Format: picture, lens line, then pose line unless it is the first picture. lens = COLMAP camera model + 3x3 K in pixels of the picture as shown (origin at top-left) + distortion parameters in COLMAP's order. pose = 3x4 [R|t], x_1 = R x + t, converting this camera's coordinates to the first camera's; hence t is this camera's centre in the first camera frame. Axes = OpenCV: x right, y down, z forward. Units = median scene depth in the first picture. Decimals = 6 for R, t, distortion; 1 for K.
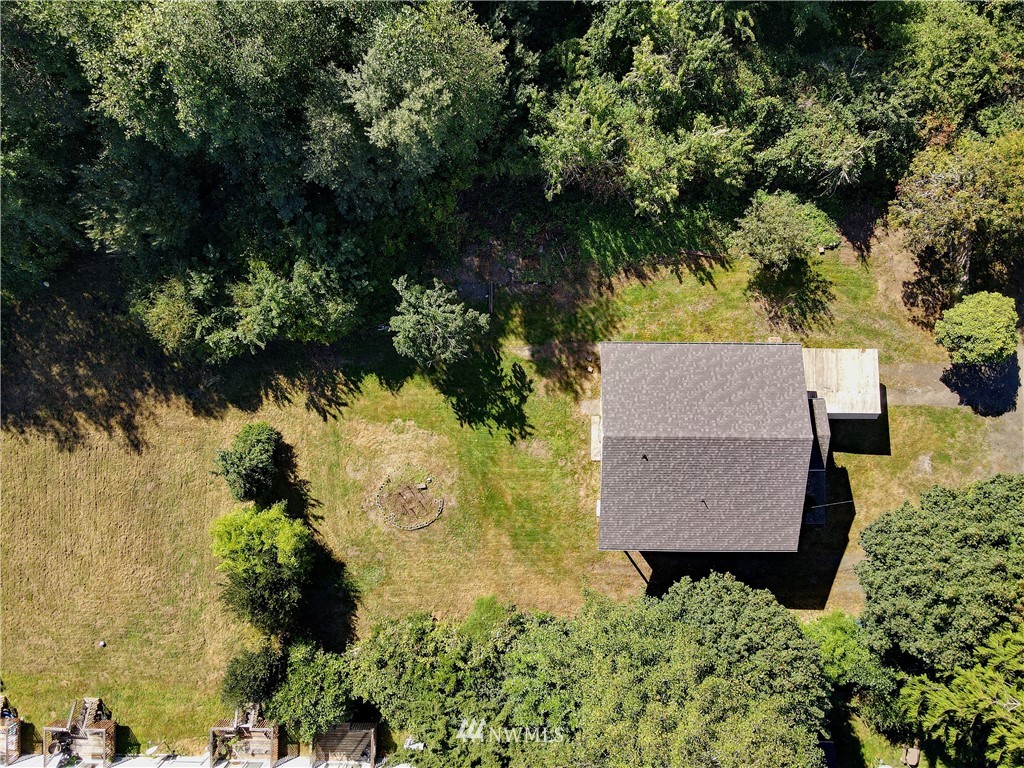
lens RADIAL K [[753.7, 0, 513.5], [0, 753.7, 382.4], [0, 0, 1]] dist [0.008723, -0.001980]
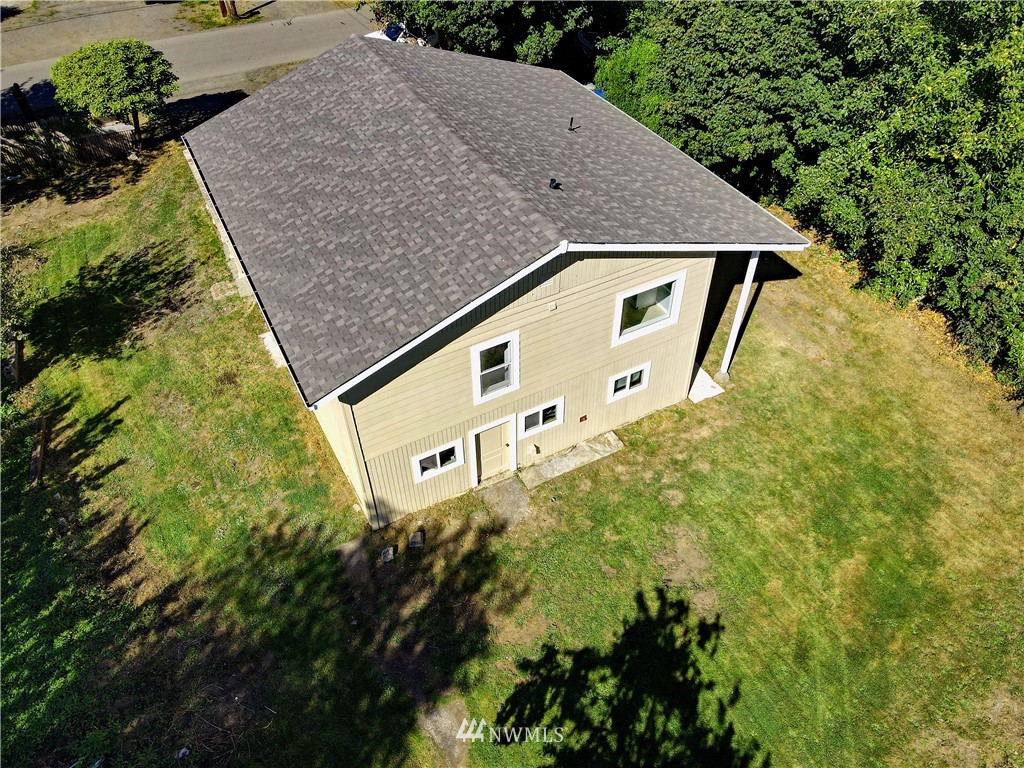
lens RADIAL K [[753.7, 0, 514.3], [0, 753.7, 379.6], [0, 0, 1]] dist [0.008723, -0.001980]
pose [[-0.475611, -0.603707, 0.639791, -0.104457], [0.879560, -0.337075, 0.335789, -0.070546], [0.012939, 0.722439, 0.691313, 0.697584]]
